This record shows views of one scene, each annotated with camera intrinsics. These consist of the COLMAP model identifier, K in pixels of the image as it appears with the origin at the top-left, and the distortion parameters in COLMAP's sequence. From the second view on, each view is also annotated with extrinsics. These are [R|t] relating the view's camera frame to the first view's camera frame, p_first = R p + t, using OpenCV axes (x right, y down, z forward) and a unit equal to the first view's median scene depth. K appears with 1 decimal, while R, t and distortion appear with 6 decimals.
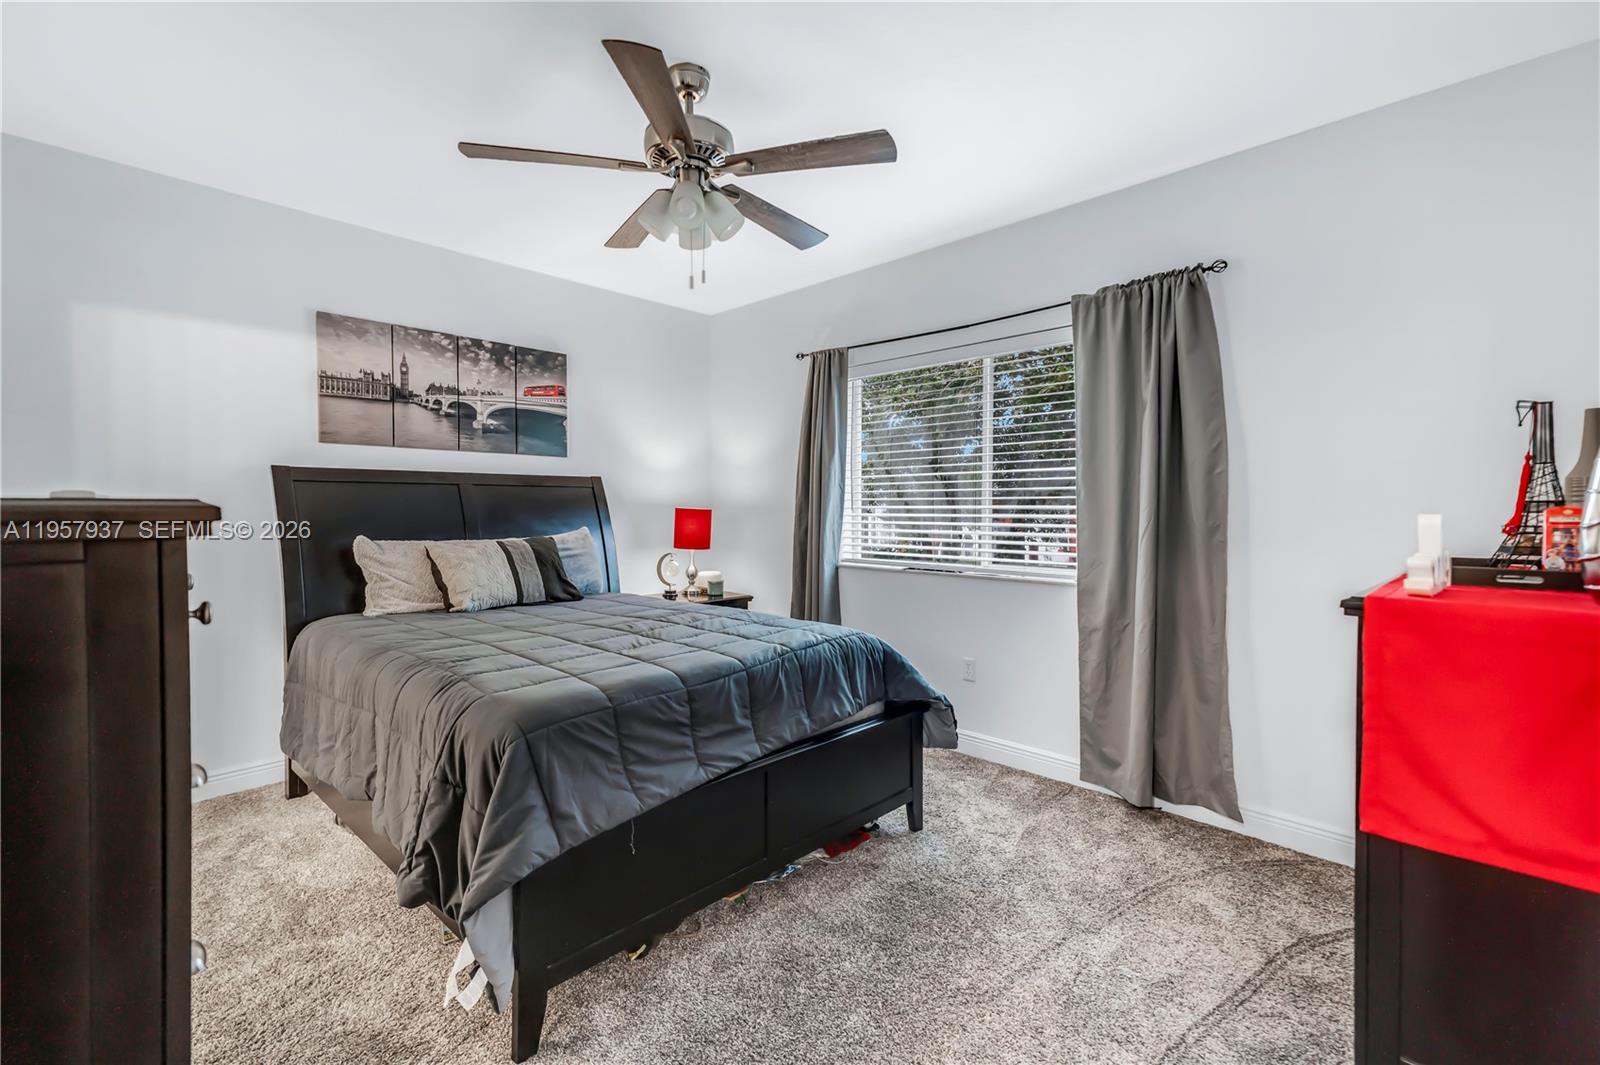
lens RADIAL K [[744.3, 0, 802.6], [0, 744.3, 515.4], [0, 0, 1]] dist [-0.021433, -0.000087]
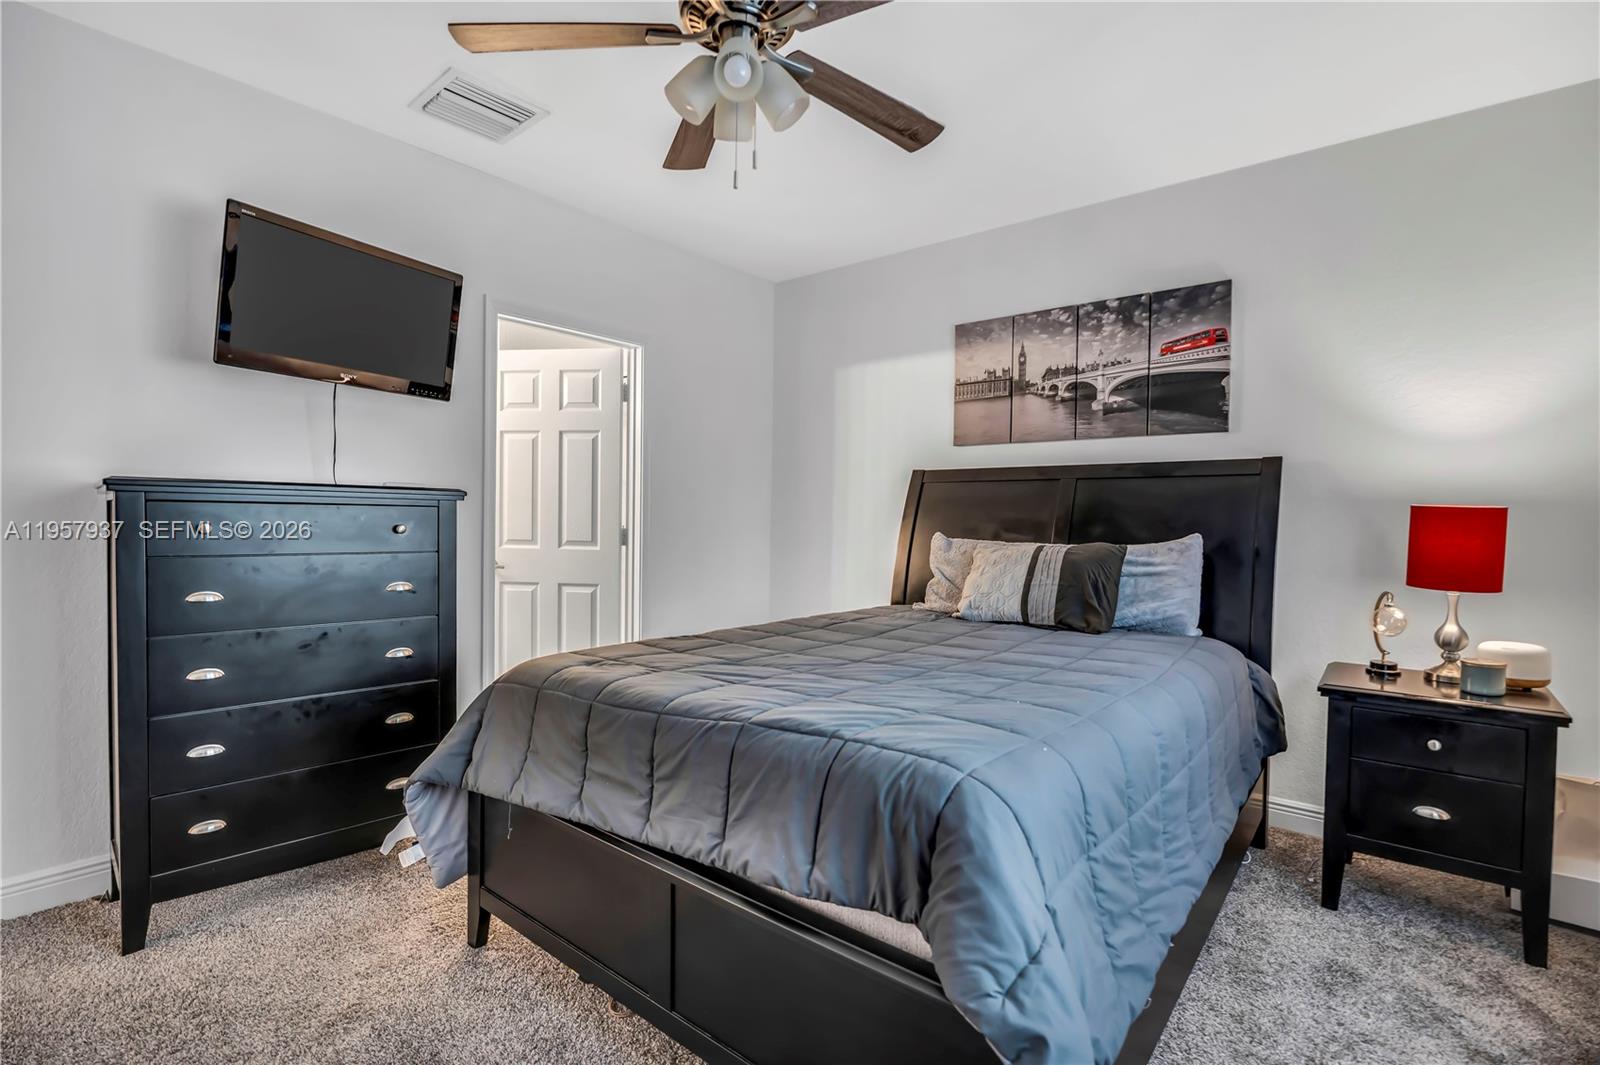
lens RADIAL K [[744.3, 0, 802.6], [0, 744.3, 515.4], [0, 0, 1]] dist [-0.021433, -0.000087]
pose [[0.033452, -0.009632, -0.999394, 0.372474], [-0.030491, 0.999478, -0.010653, 0.017552], [0.998975, 0.030829, 0.033141, 0.666134]]
